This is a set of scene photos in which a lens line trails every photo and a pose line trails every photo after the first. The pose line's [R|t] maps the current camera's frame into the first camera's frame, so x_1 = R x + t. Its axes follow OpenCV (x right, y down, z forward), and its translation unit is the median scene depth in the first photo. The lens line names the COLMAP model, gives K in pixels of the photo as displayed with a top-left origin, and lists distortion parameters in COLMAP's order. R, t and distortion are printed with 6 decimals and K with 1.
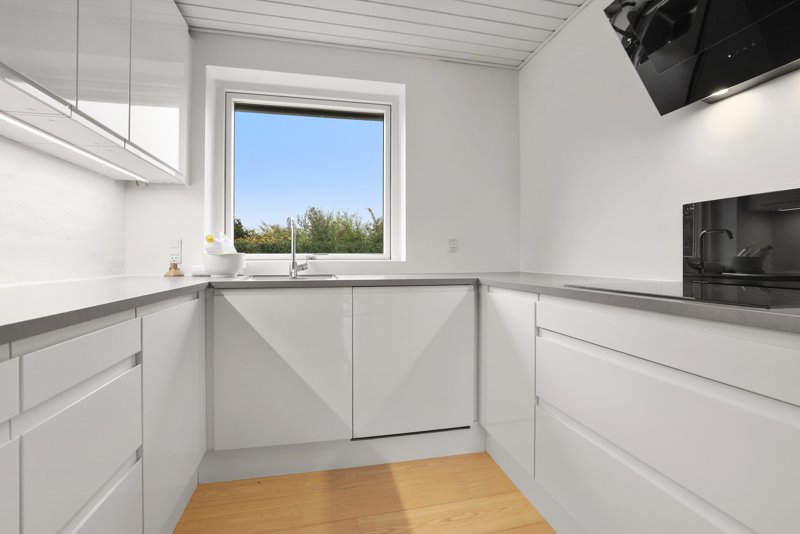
lens RADIAL K [[359.0, 0, 399.5], [0, 359.0, 253.5], [0, 0, 1]] dist [-0.047510, 0.000148]
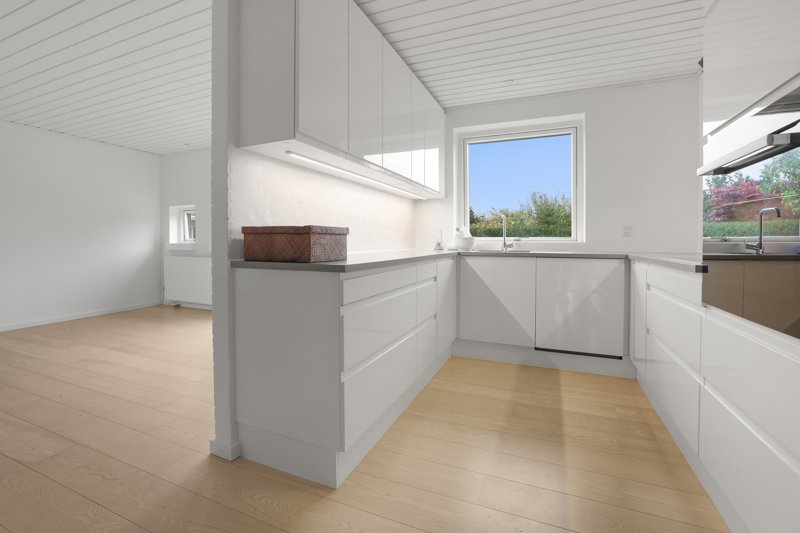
lens RADIAL K [[355.6, 0, 396.1], [0, 355.6, 242.6], [0, 0, 1]] dist [-0.013483, 0.000126]
pose [[0.807197, 0.006954, -0.590241, 0.269549], [0.003725, 0.999851, 0.016875, -0.004951], [0.590270, -0.015820, 0.807051, -0.616313]]
